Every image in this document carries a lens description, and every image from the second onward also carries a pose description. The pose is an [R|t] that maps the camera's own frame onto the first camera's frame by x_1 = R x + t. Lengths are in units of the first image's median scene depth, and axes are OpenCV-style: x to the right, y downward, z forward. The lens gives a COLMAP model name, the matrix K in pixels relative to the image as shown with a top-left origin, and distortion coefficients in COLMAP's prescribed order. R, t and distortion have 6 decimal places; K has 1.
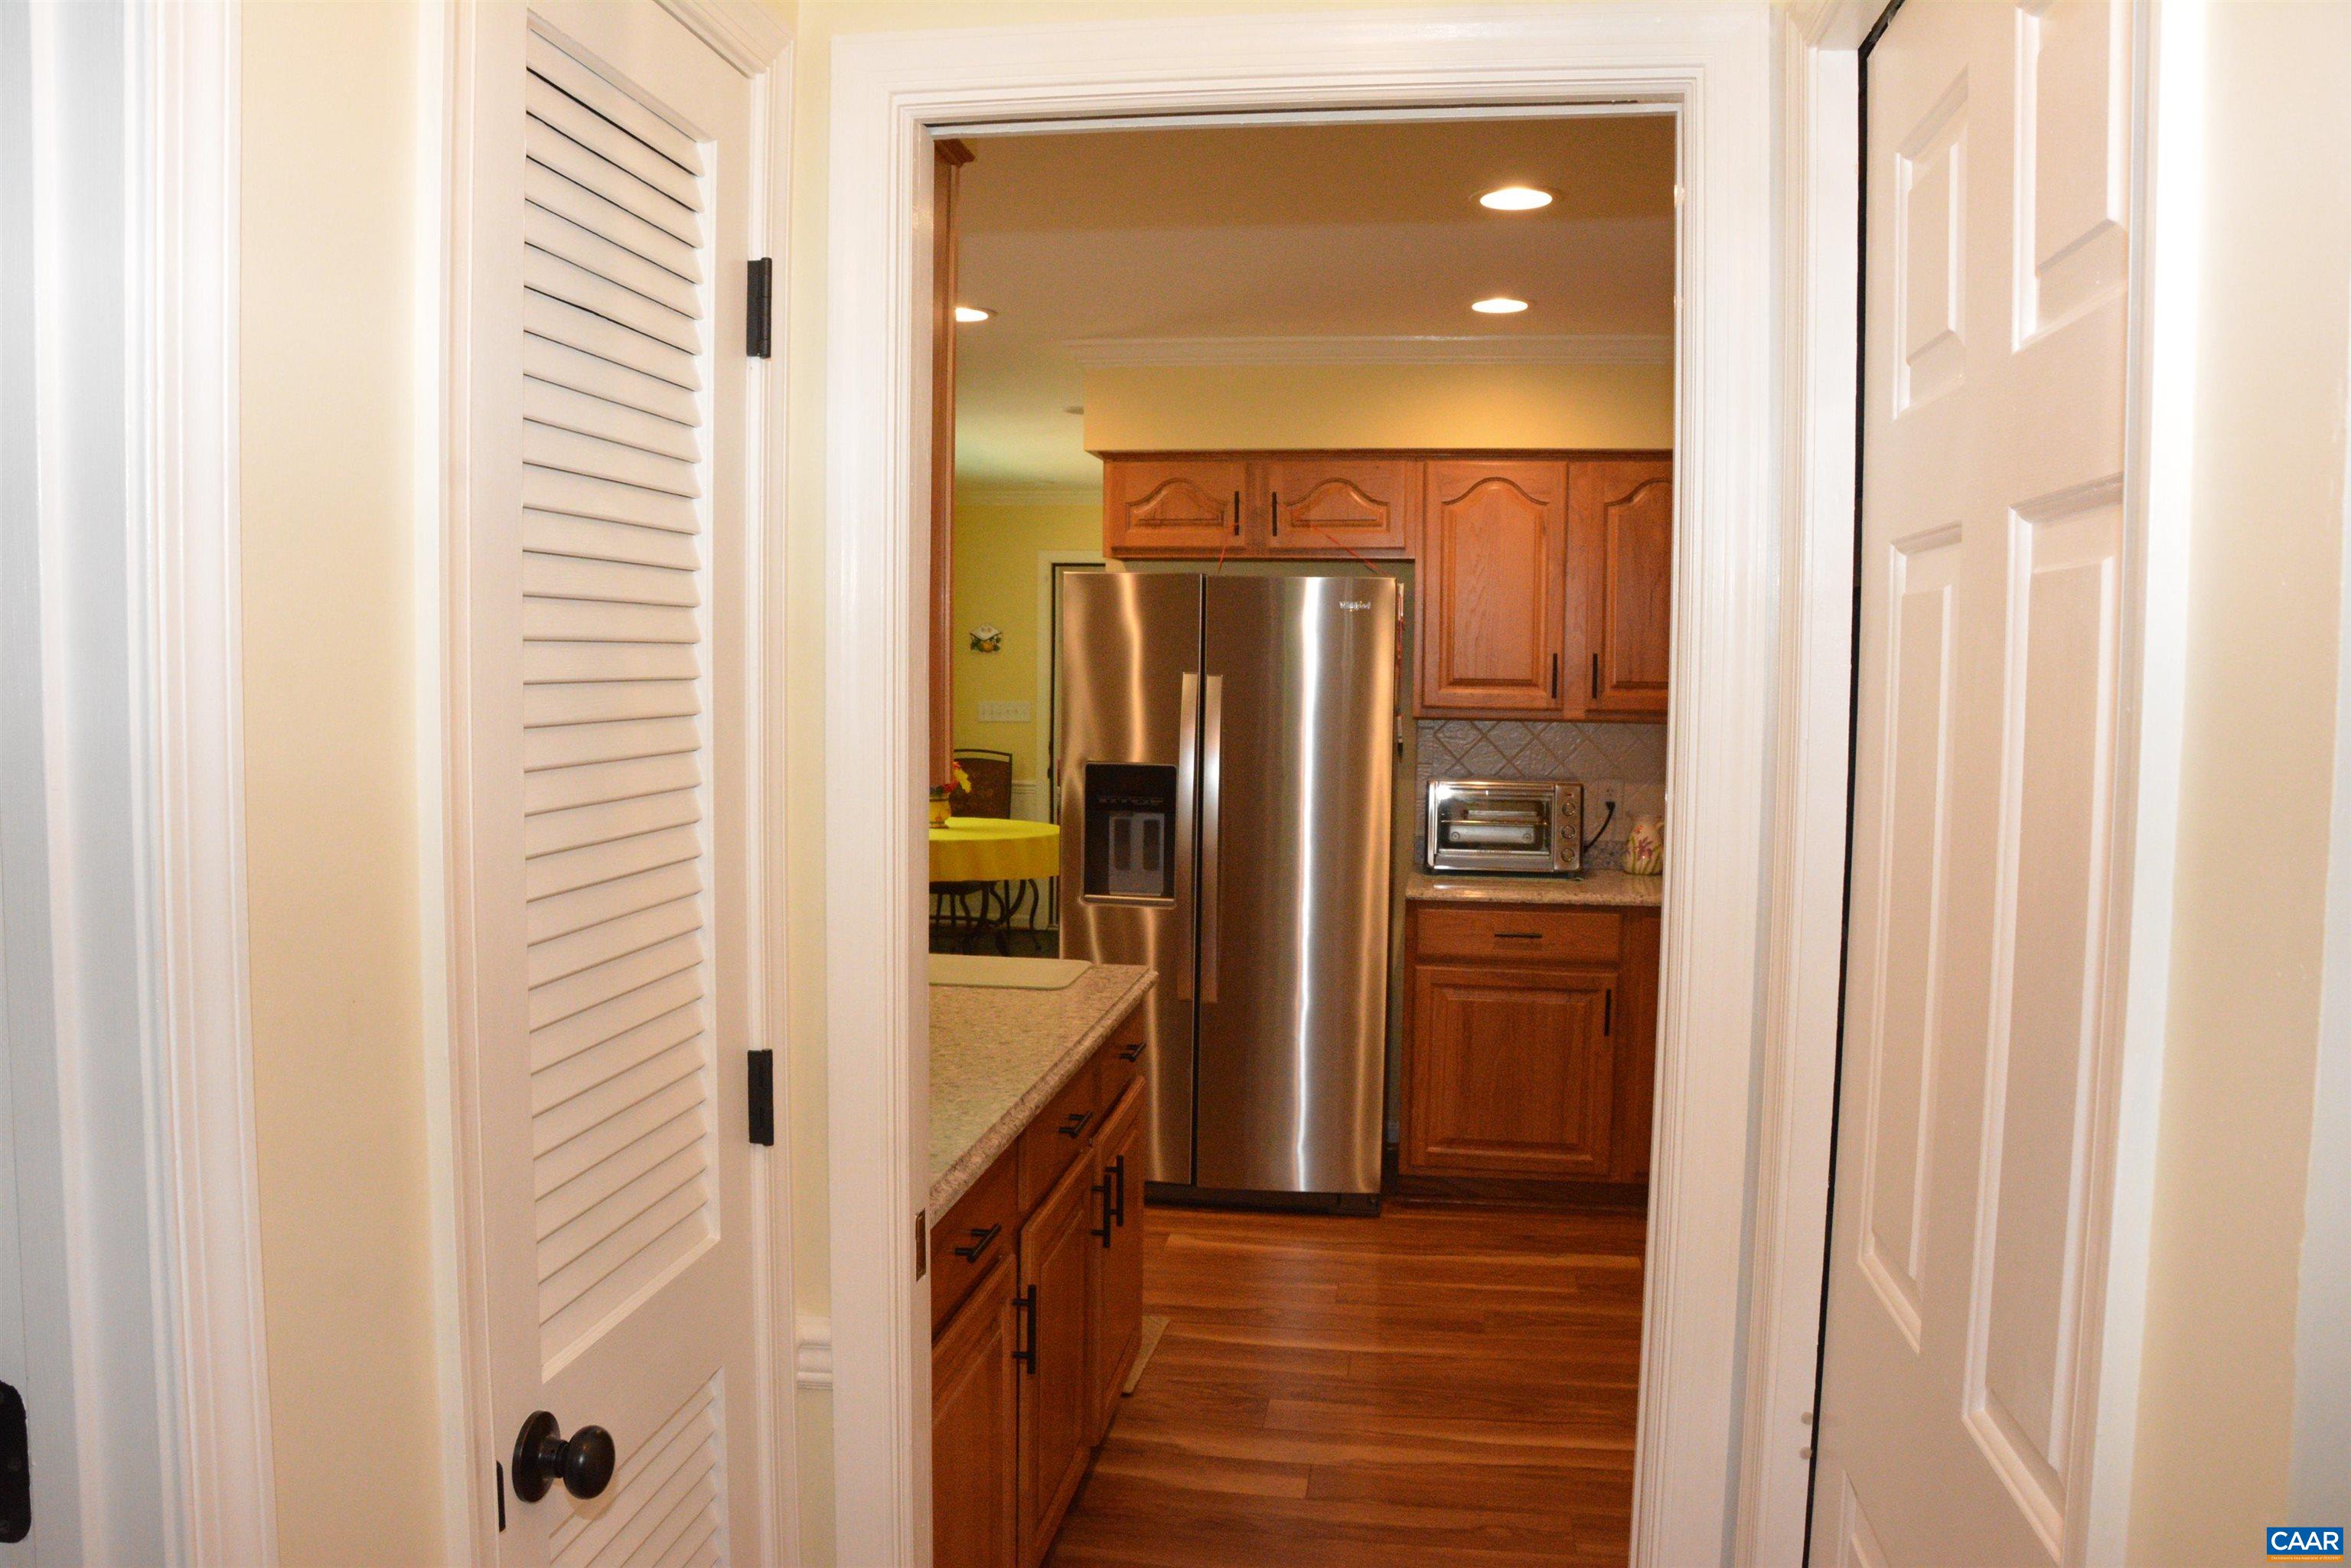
lens RADIAL K [[1840.9, 0, 1140.6], [0, 1840.9, 792.1], [0, 0, 1]] dist [-0.171220, 0.125879]
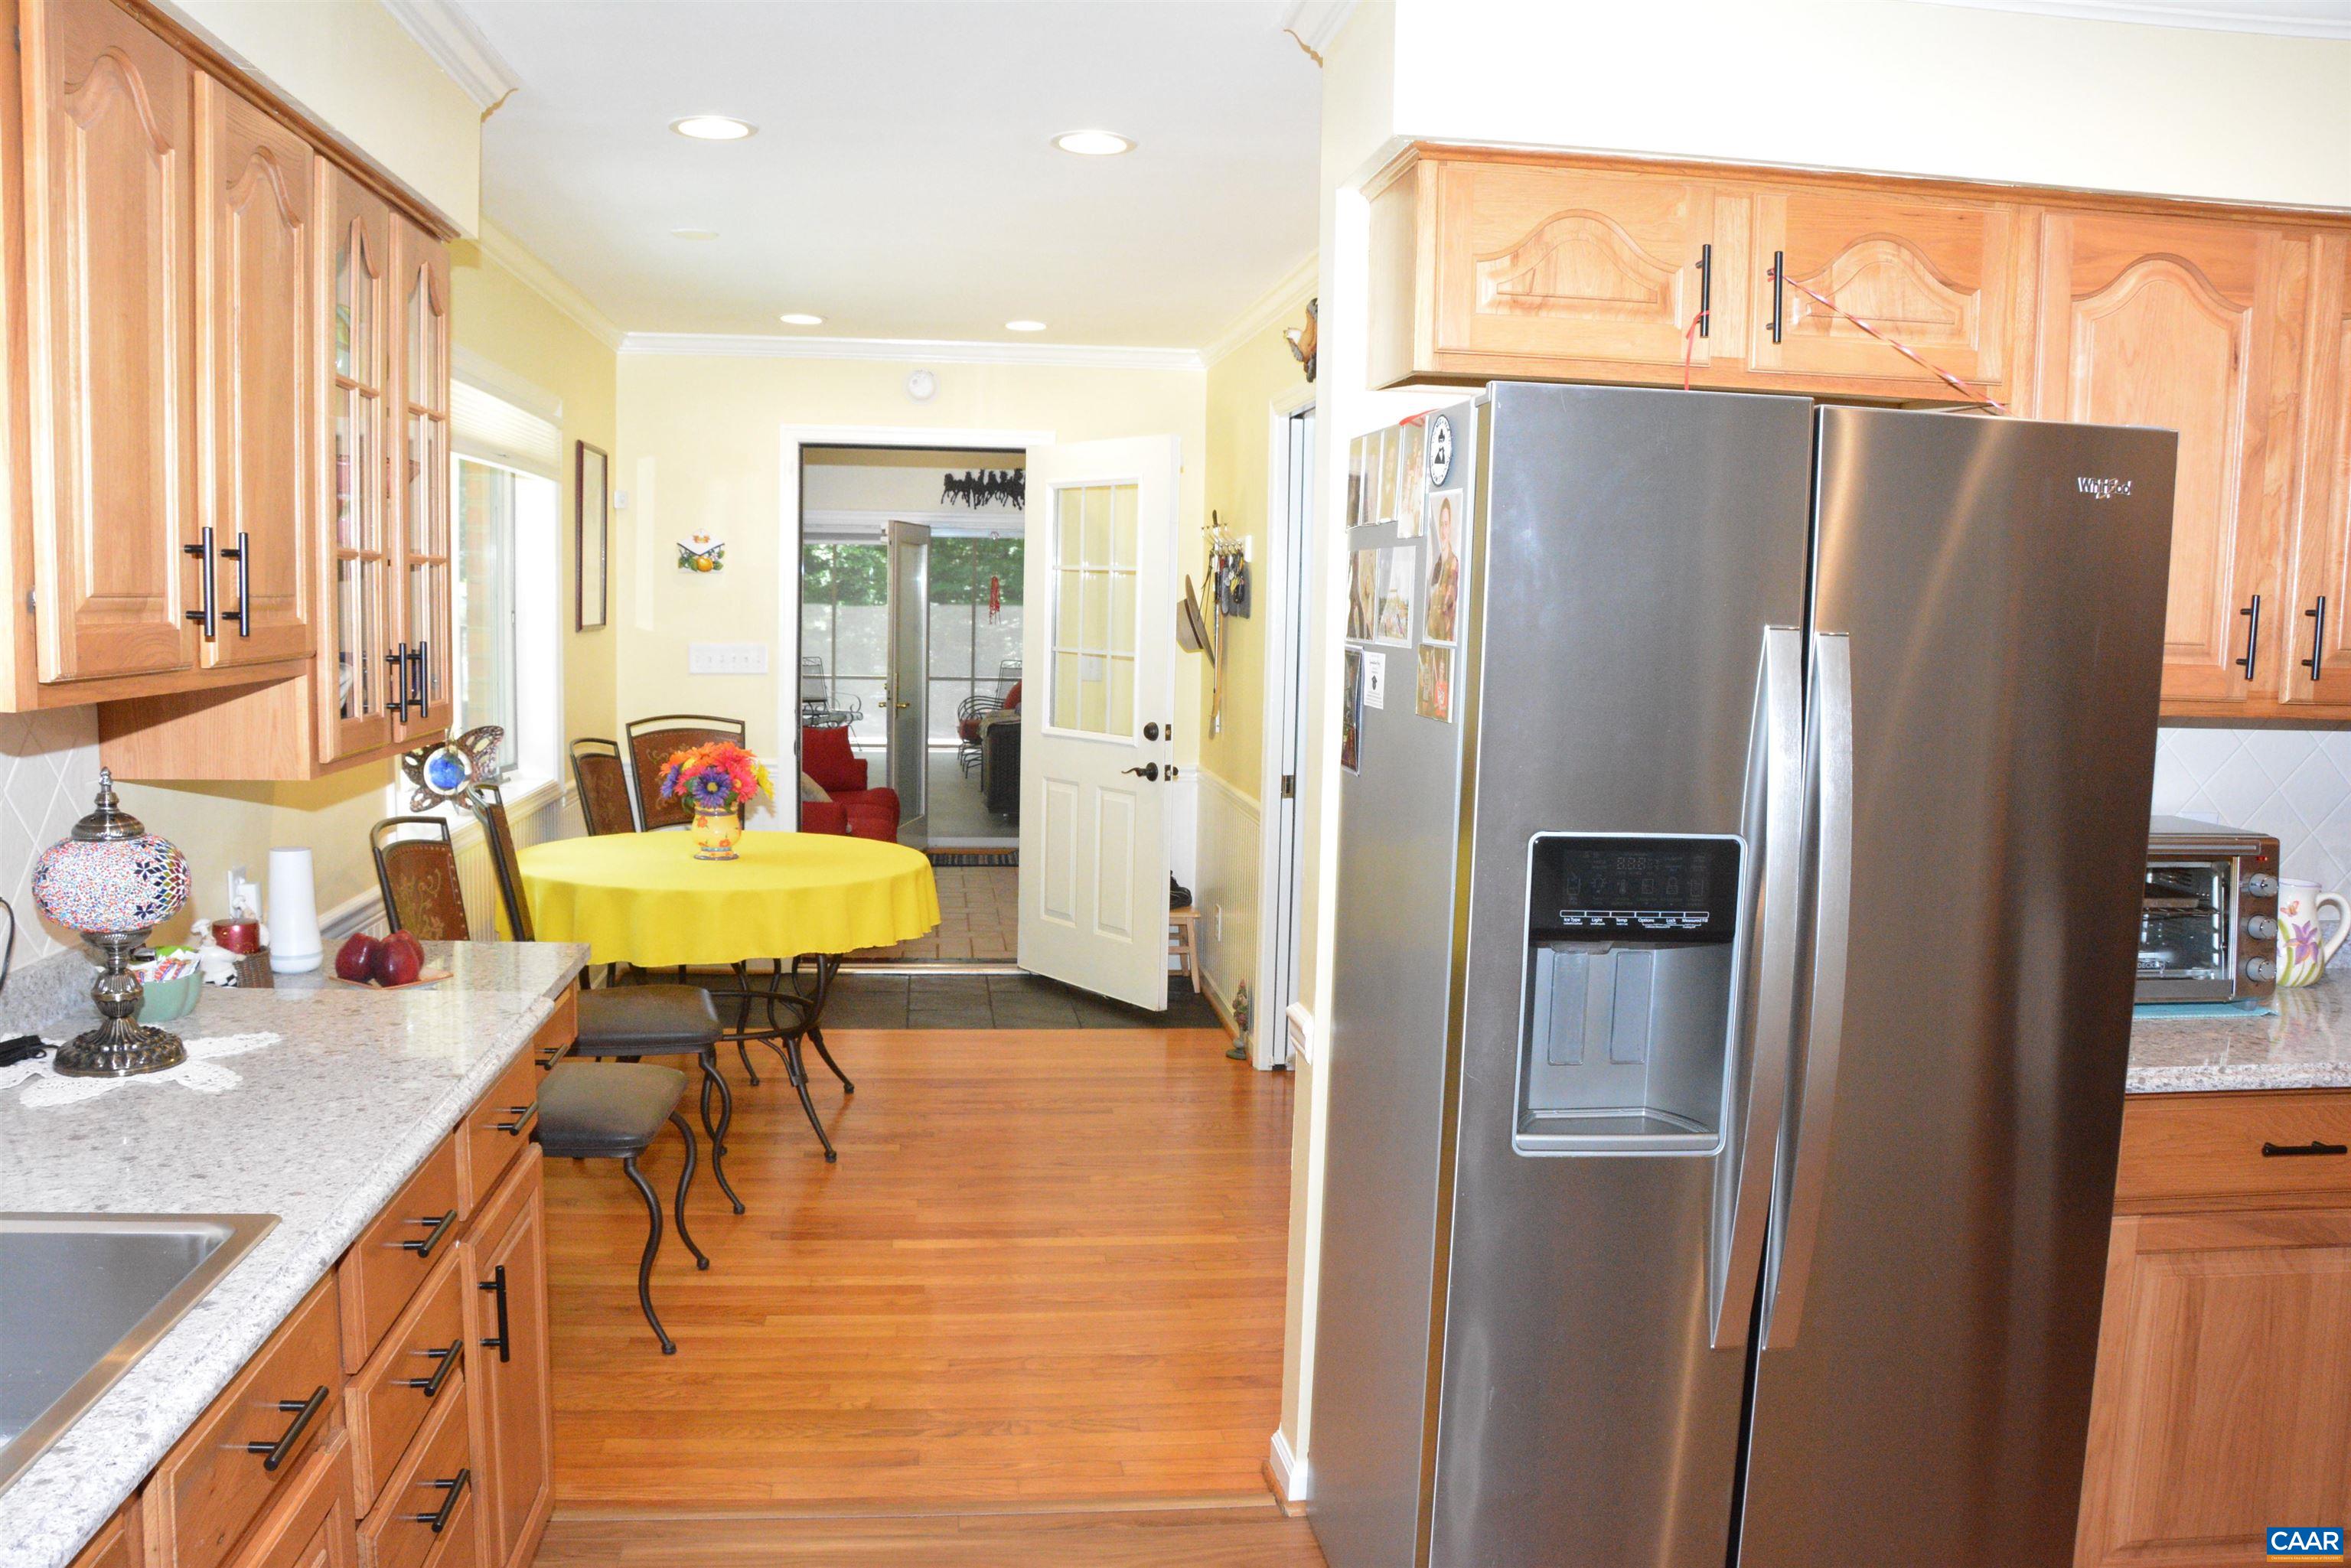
lens RADIAL K [[1840.9, 0, 1140.6], [0, 1840.9, 792.1], [0, 0, 1]] dist [-0.171220, 0.125879]
pose [[0.959639, -0.016888, 0.280727, -0.223882], [0.005630, 0.999149, 0.040864, -0.040416], [-0.281178, -0.037634, 0.958917, 0.582339]]
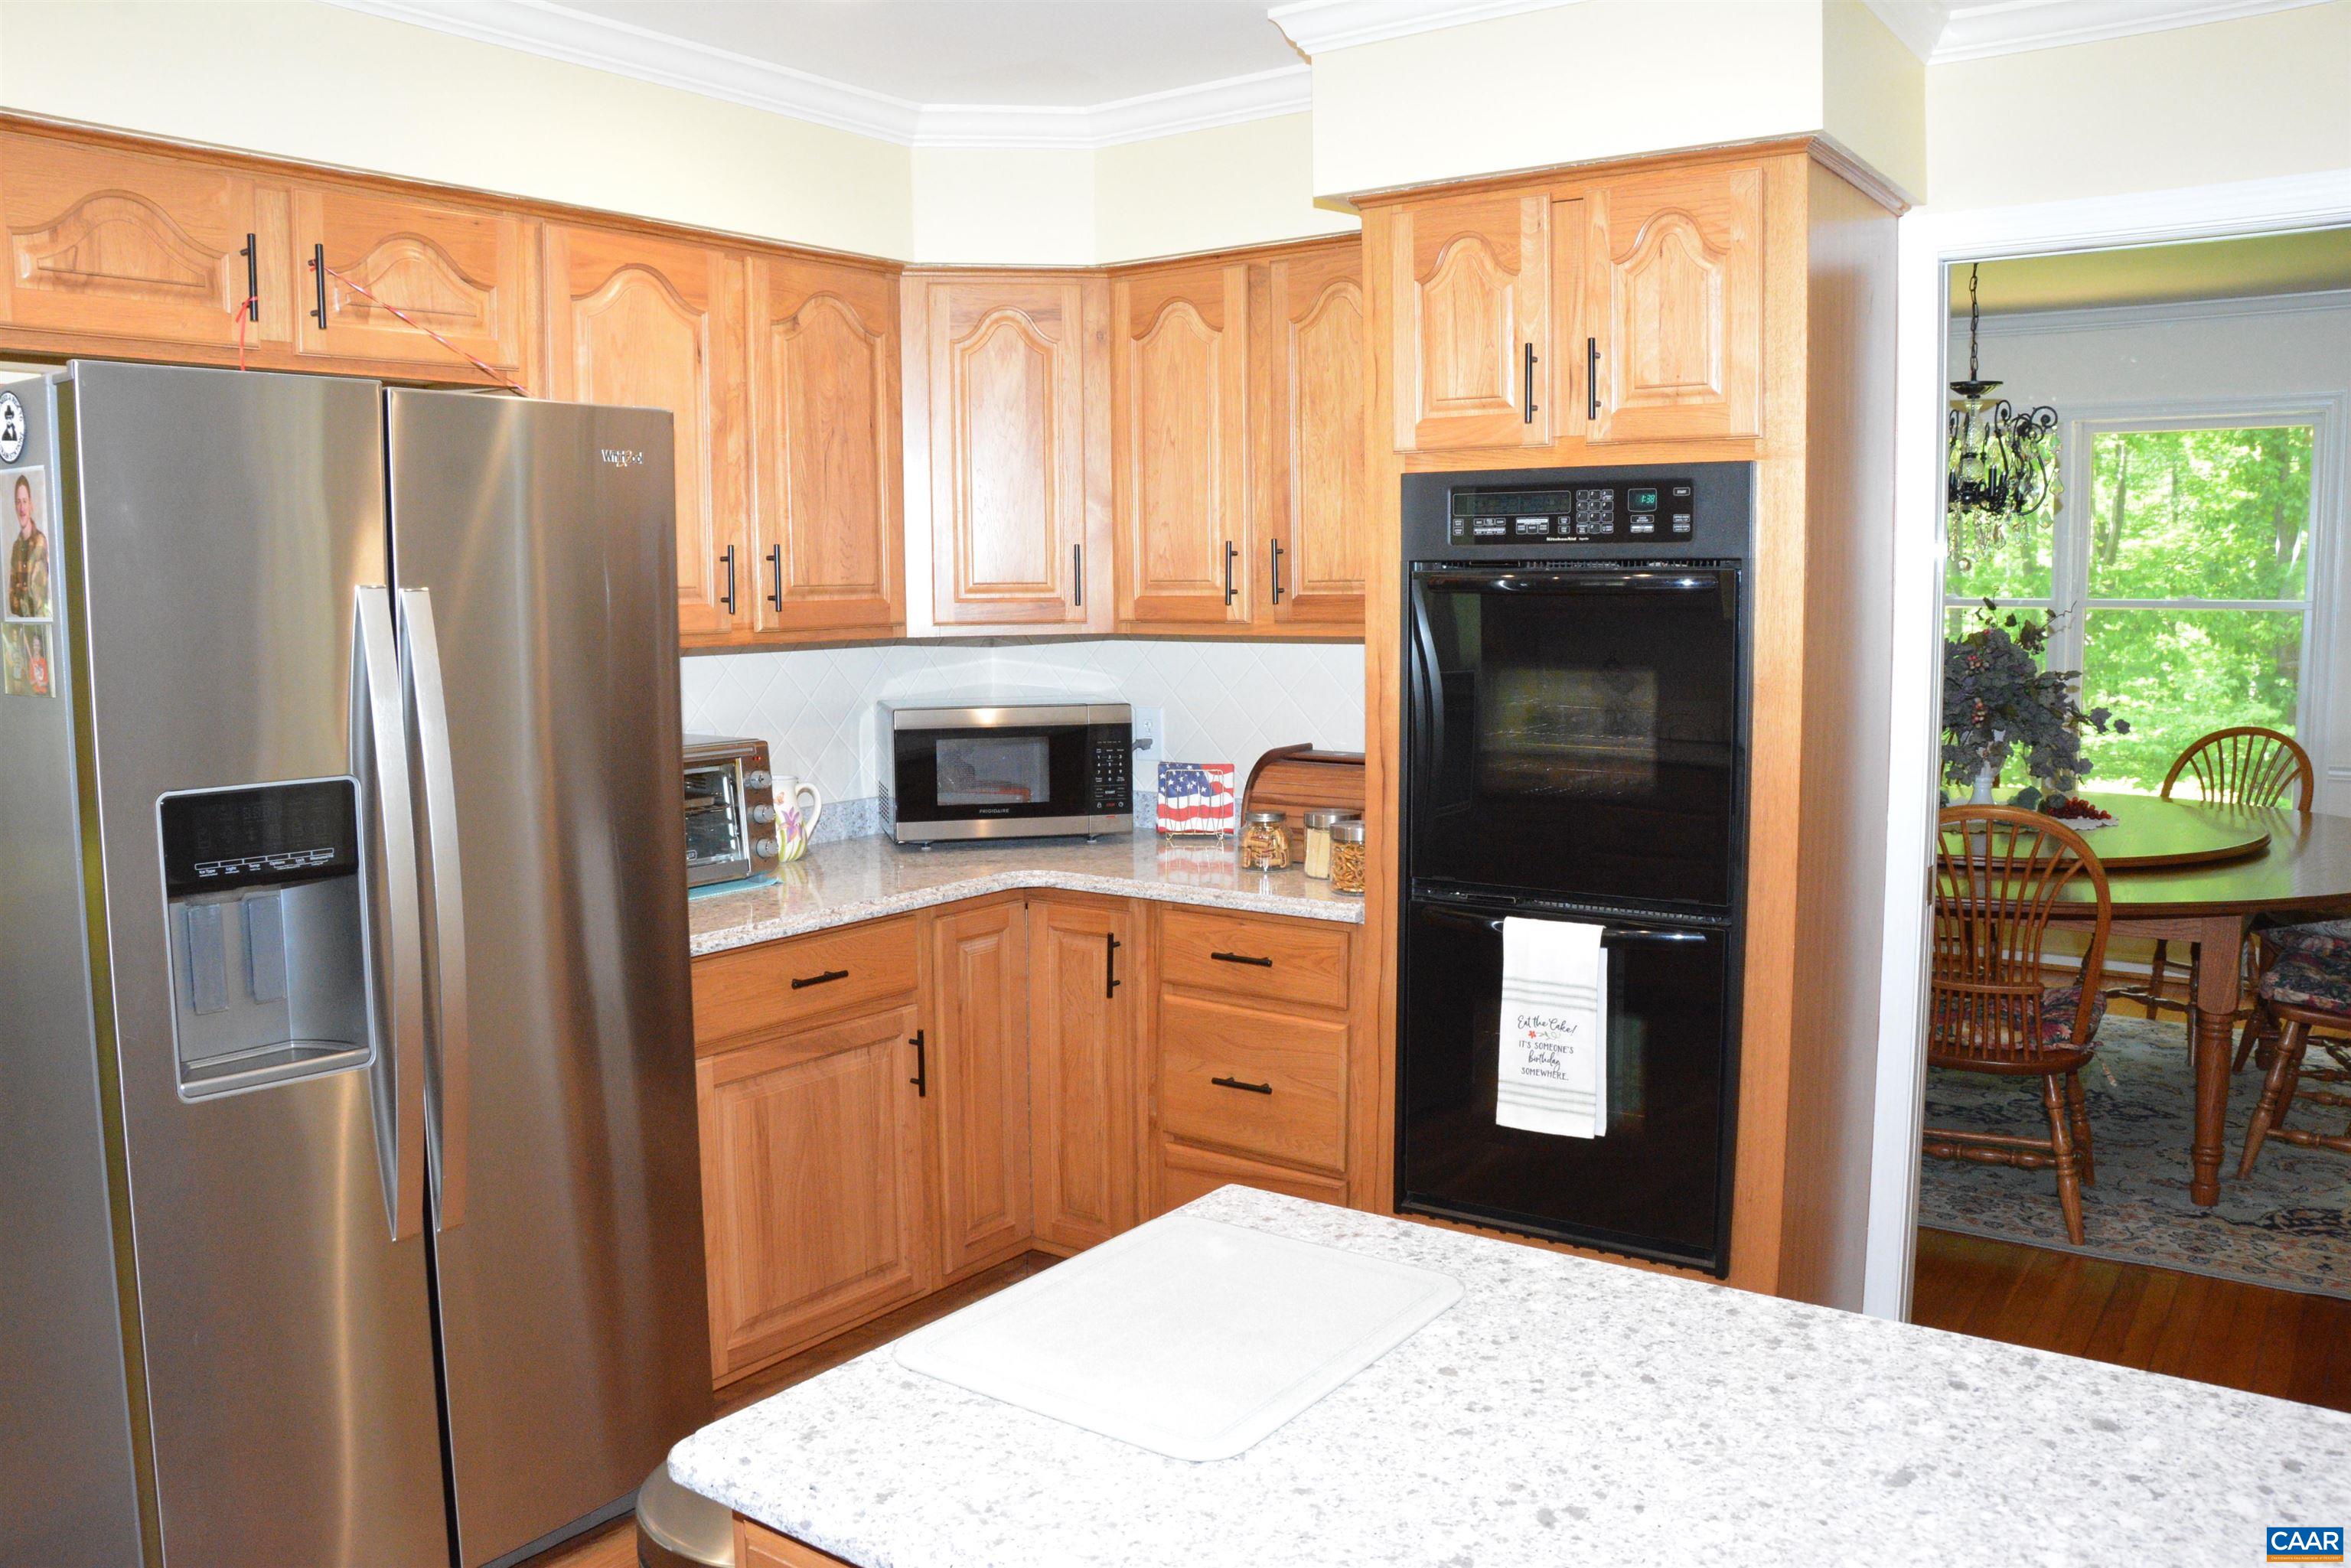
lens RADIAL K [[1840.9, 0, 1140.6], [0, 1840.9, 792.1], [0, 0, 1]] dist [-0.171220, 0.125879]
pose [[0.454463, -0.112523, 0.883630, -0.285242], [0.078800, 0.993179, 0.085945, -0.031951], [-0.887273, 0.030572, 0.460230, 0.555346]]
